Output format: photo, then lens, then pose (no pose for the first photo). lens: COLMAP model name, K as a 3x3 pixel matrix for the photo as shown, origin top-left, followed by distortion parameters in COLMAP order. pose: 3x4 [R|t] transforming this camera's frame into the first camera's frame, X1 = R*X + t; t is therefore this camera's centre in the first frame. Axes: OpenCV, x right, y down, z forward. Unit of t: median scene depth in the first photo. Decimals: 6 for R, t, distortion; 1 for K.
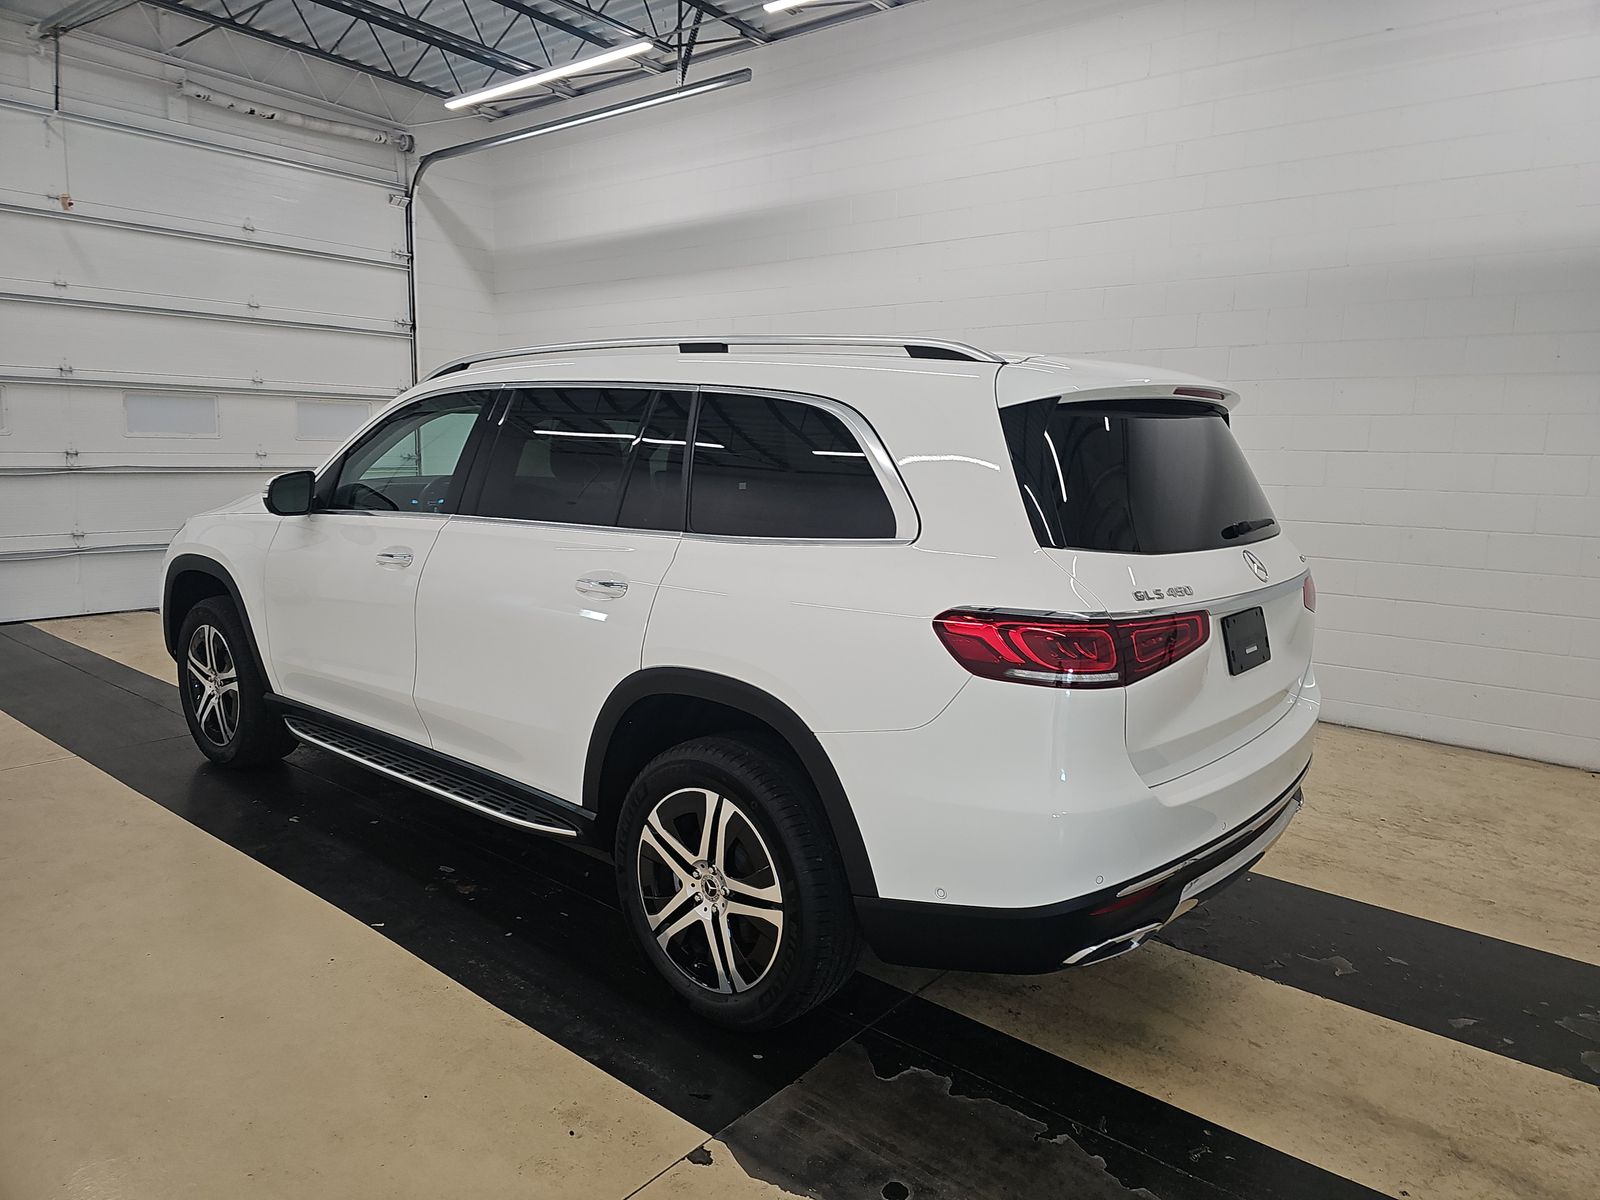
lens RADIAL K [[1059.6, 0, 812.7], [0, 1059.6, 595.1], [0, 0, 1]] dist [0.035977, -0.042140]
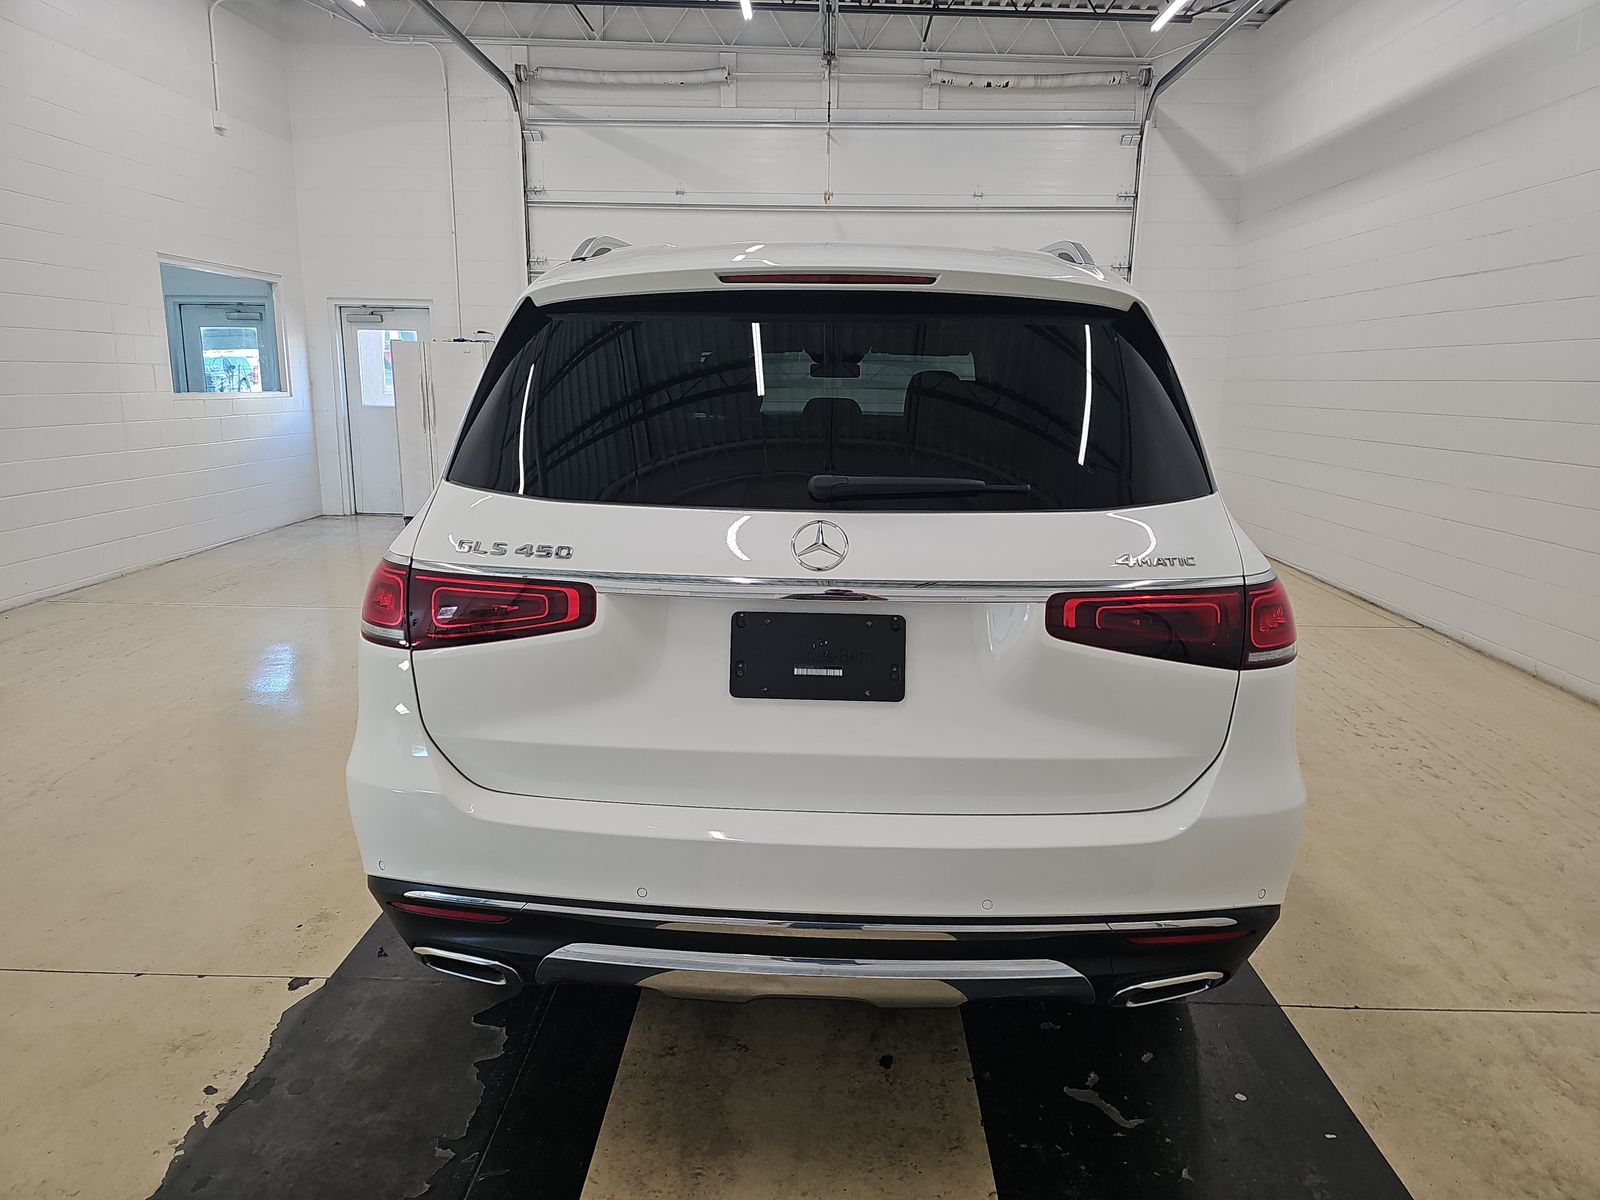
lens RADIAL K [[1059.6, 0, 811.6], [0, 1059.6, 590.8], [0, 0, 1]] dist [0.035977, -0.042140]
pose [[0.606140, 0.141529, -0.782664, 0.322838], [-0.110479, 0.989483, 0.093367, -0.020504], [0.787647, 0.029874, 0.615402, 0.212019]]
